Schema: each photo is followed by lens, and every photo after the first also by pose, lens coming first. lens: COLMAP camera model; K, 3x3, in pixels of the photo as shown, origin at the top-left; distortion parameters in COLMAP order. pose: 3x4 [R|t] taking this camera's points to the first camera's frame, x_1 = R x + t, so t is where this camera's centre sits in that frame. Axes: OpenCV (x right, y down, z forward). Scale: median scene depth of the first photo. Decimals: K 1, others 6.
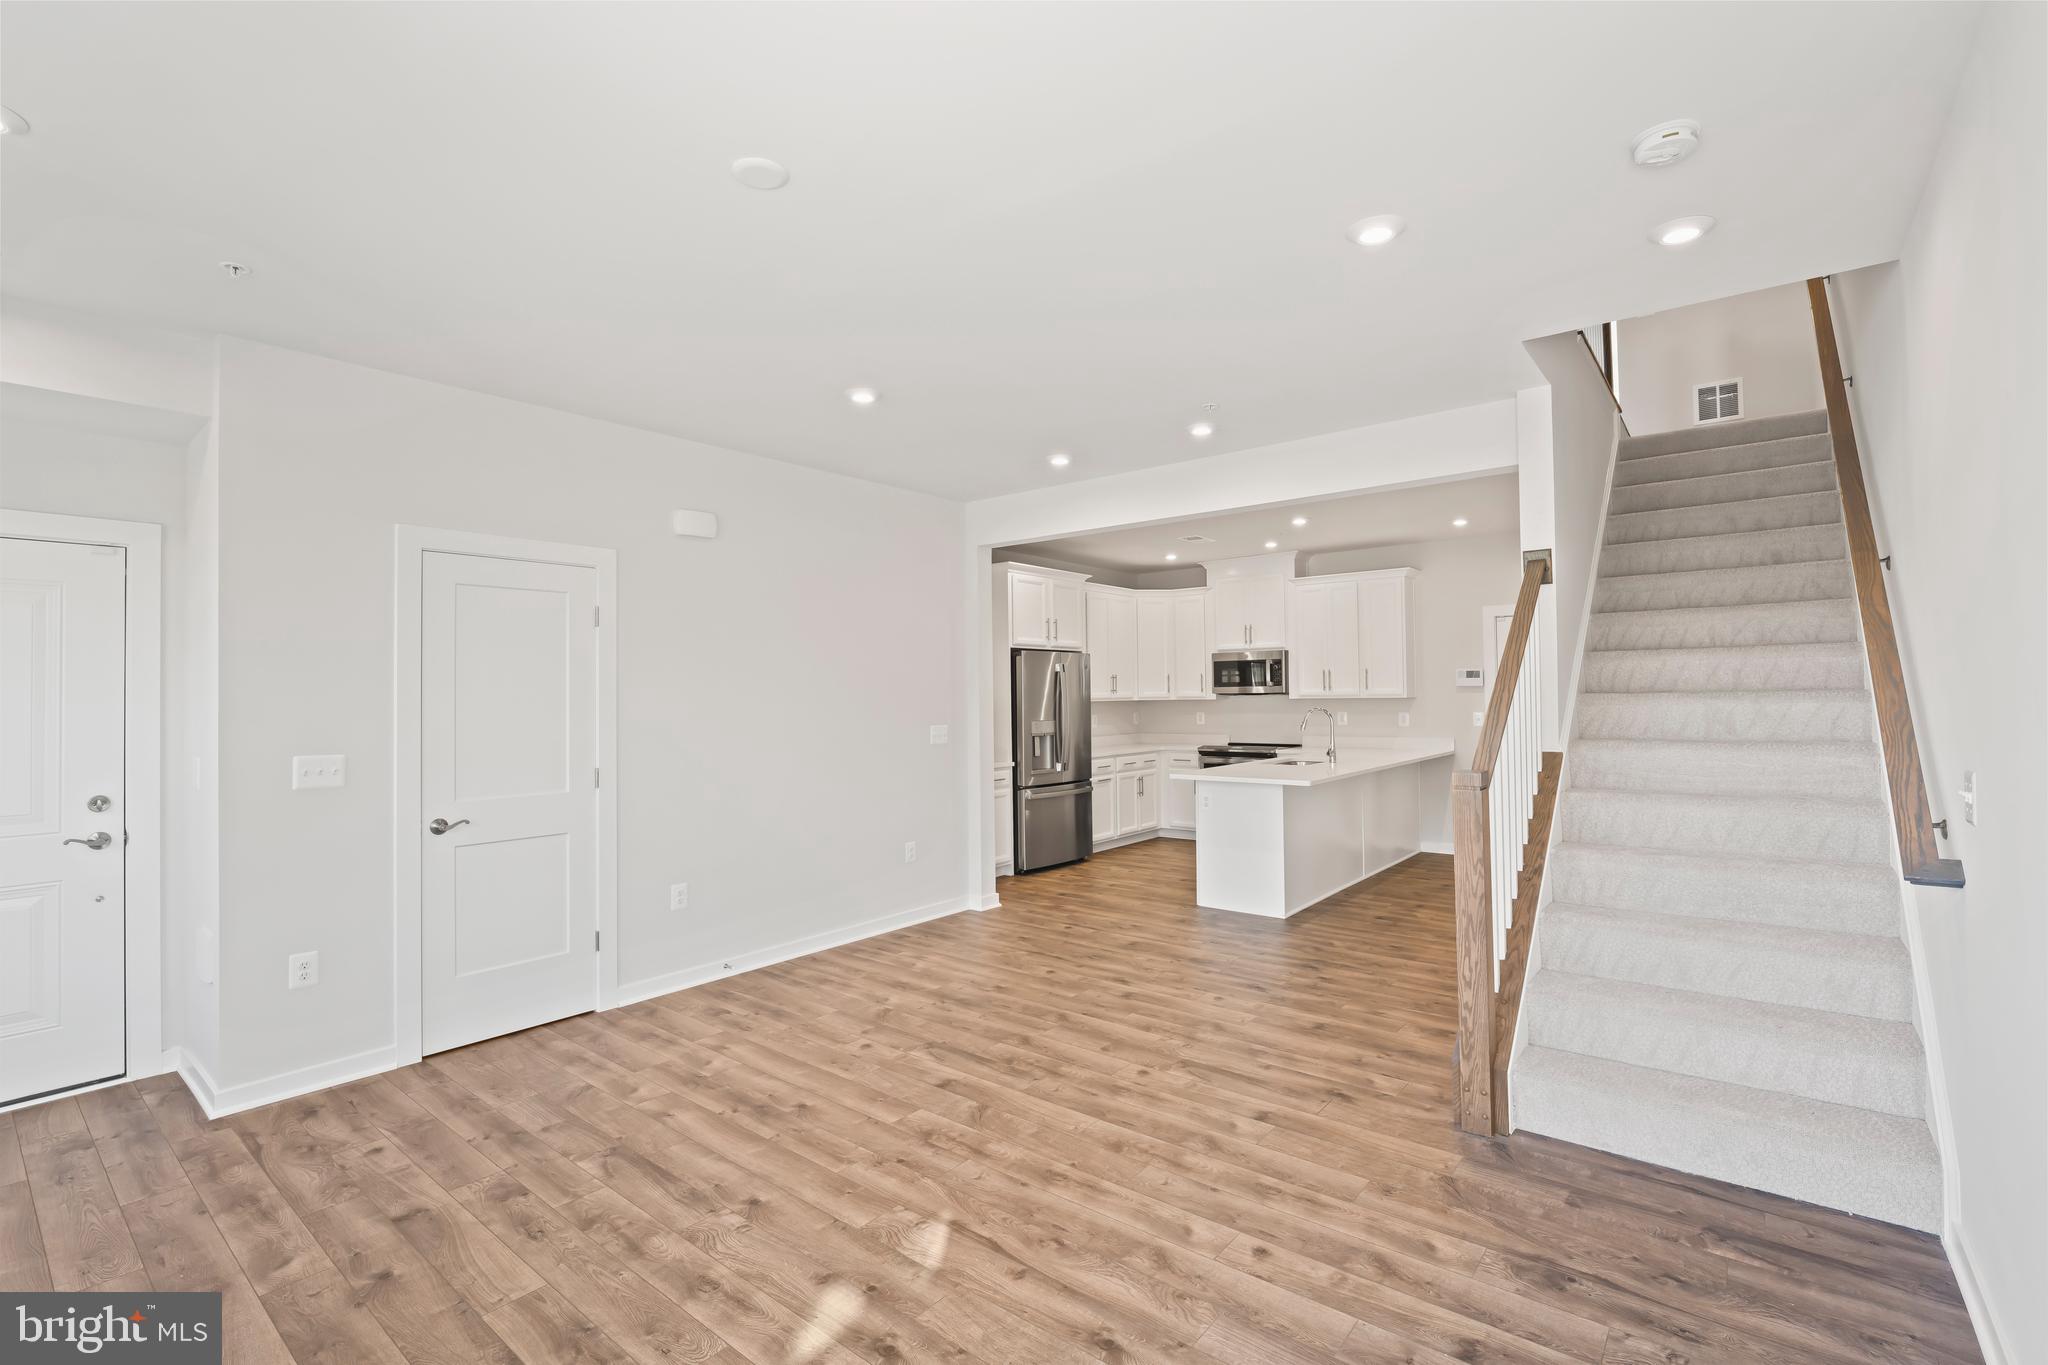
lens RADIAL K [[909.2, 0, 1025.8], [0, 909.2, 679.4], [0, 0, 1]] dist [-0.023652, 0.001471]
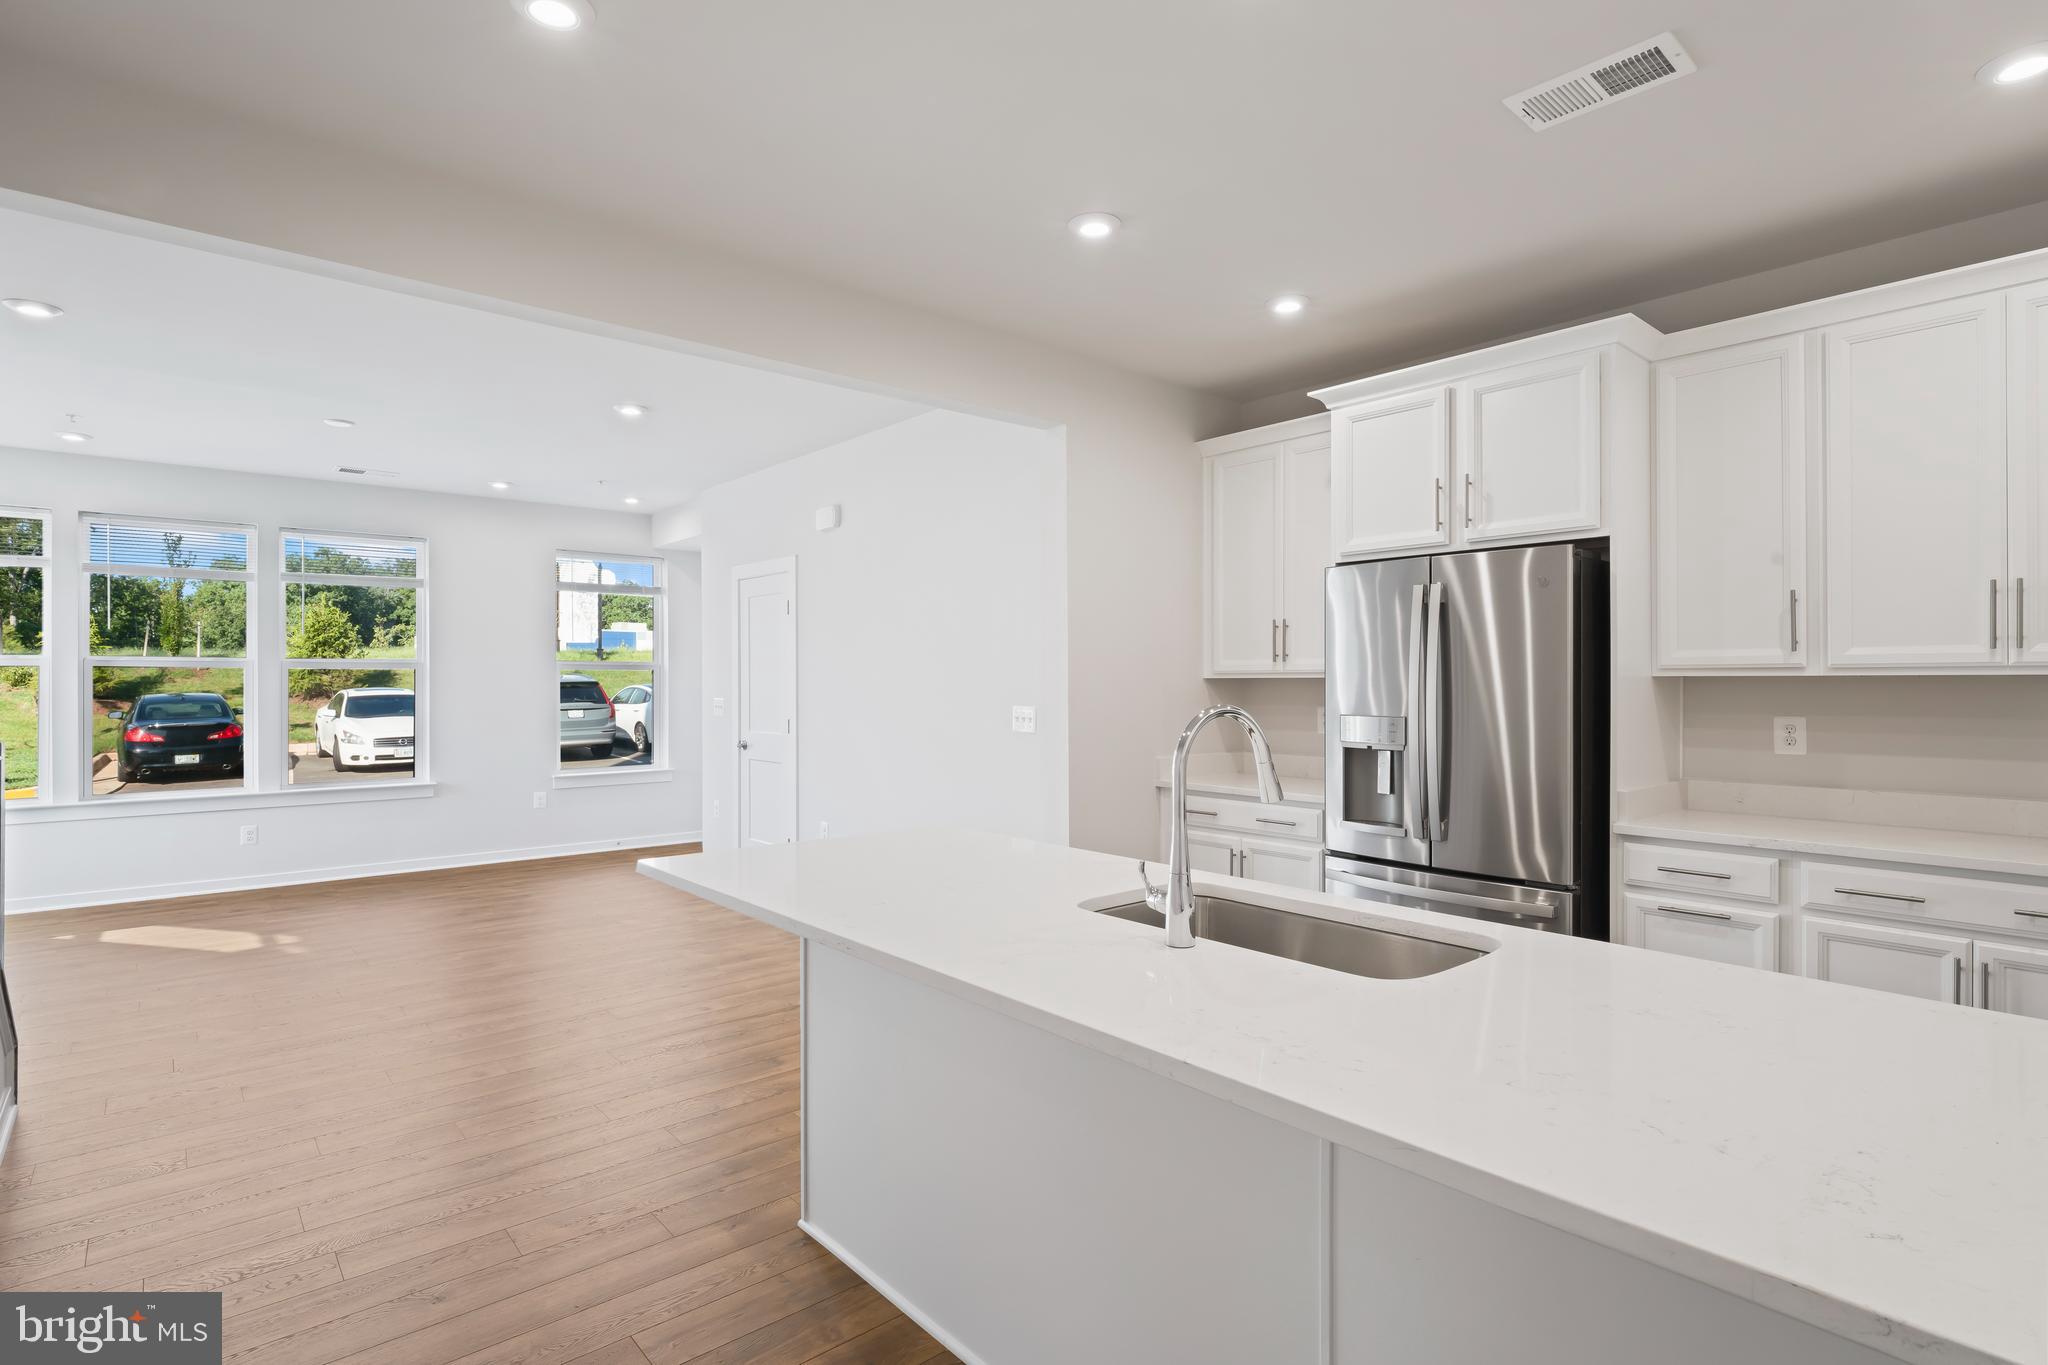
lens RADIAL K [[1007.6, 0, 1027.6], [0, 1007.6, 678.3], [0, 0, 1]] dist [-0.008417, -0.001556]
pose [[-0.174674, 0.009780, -0.984578, 0.878667], [0.021943, 0.999741, 0.006038, 0.032607], [0.984382, -0.020550, -0.174843, 1.488633]]
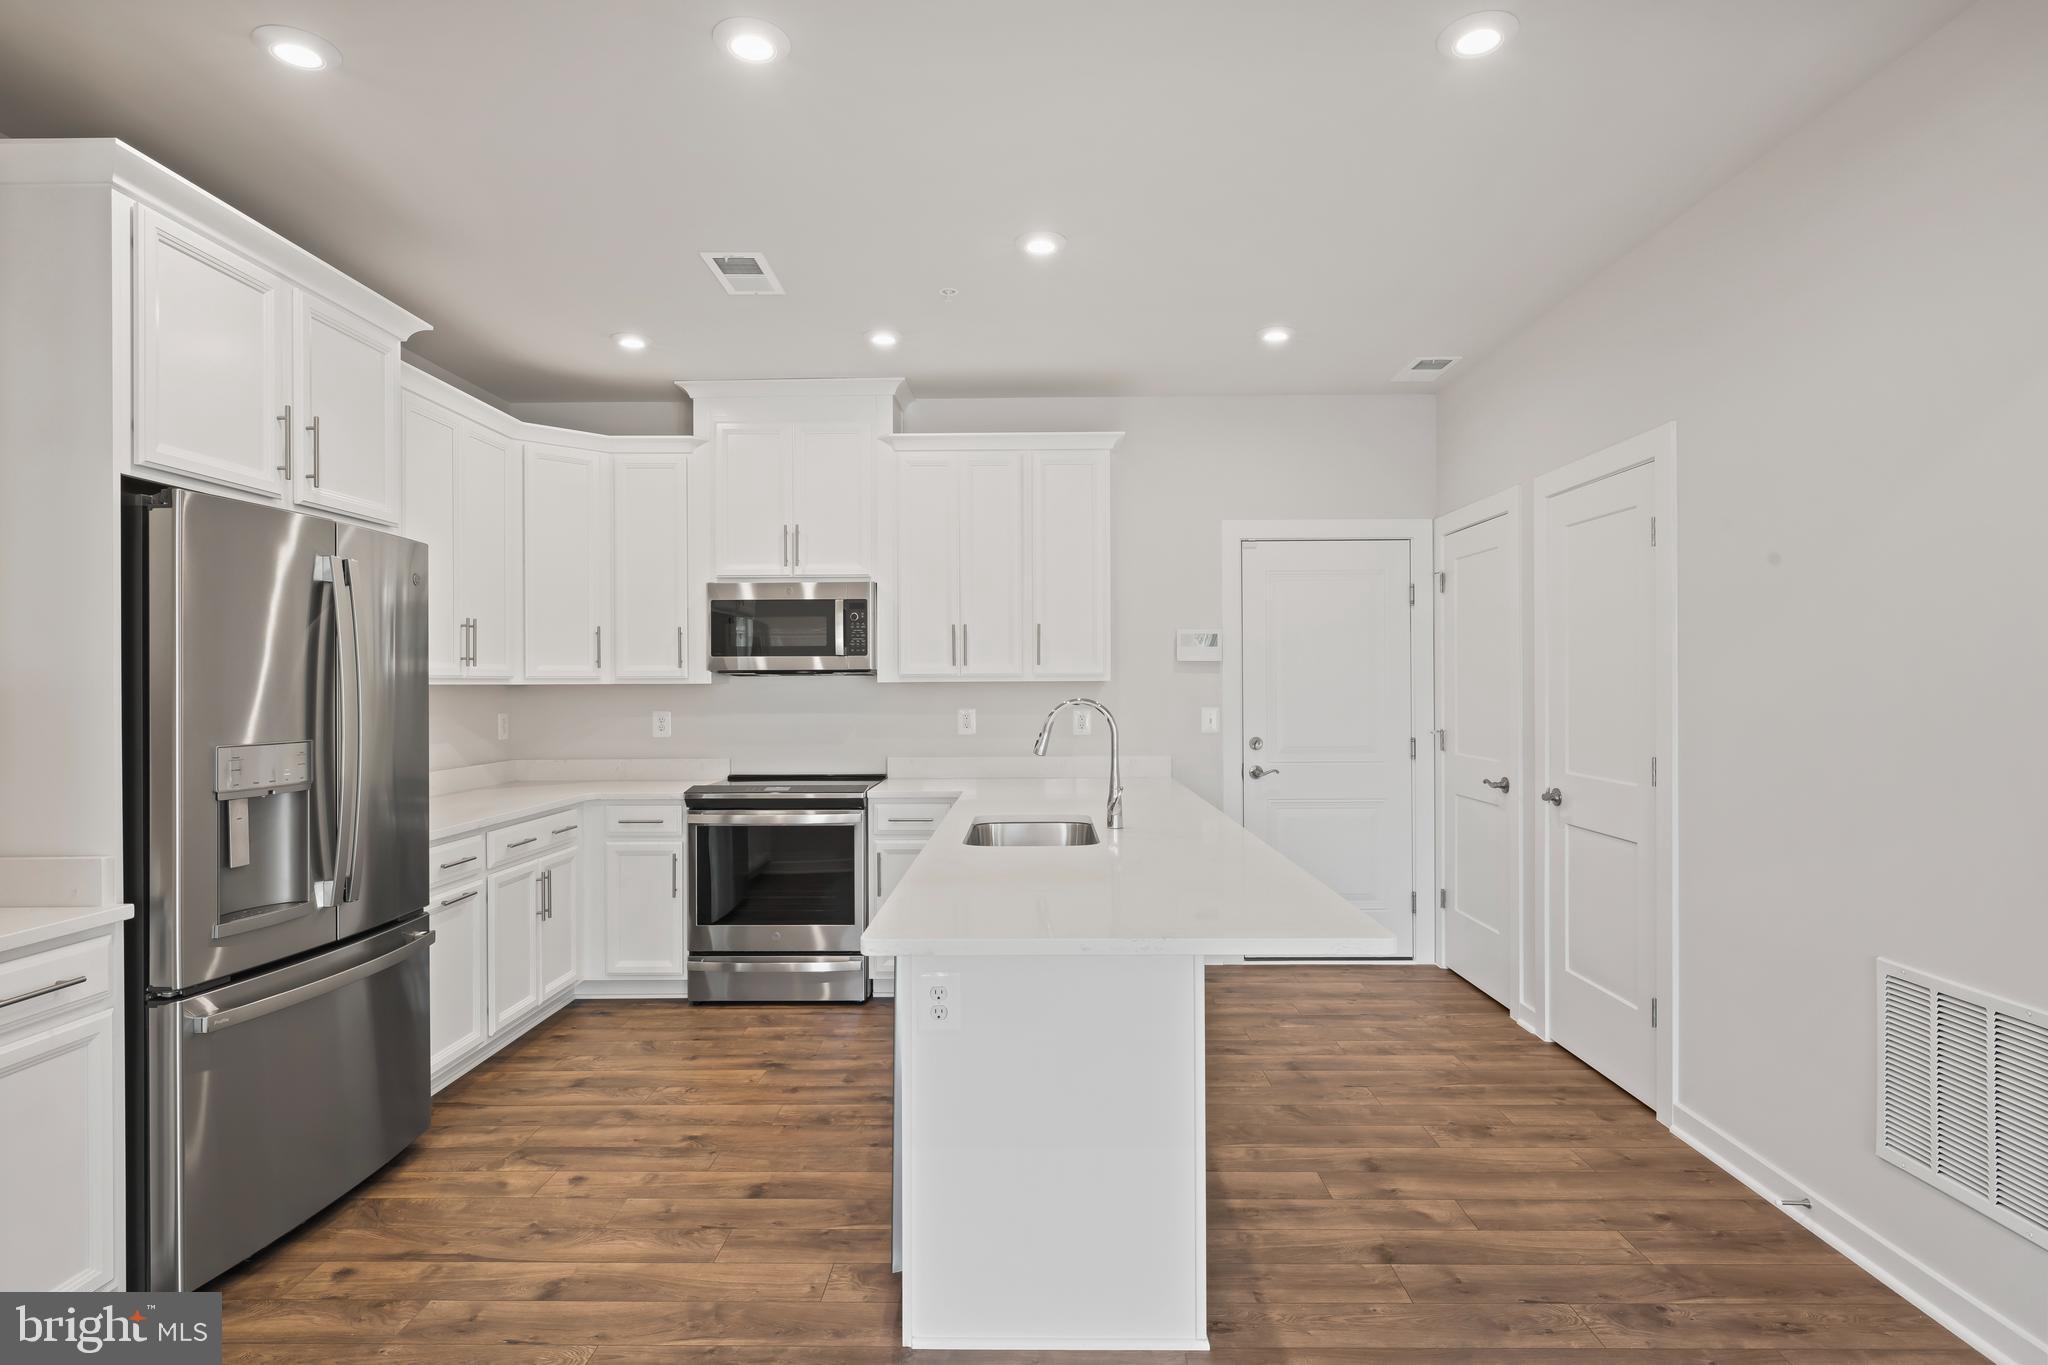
lens RADIAL K [[1061.8, 0, 1020.1], [0, 1061.8, 683.6], [0, 0, 1]] dist [0.003047, -0.002256]
pose [[0.784893, 0.008635, 0.619572, -0.003607], [-0.015108, 0.999872, 0.005204, 0.033238], [-0.619448, -0.013445, 0.784923, 0.944822]]
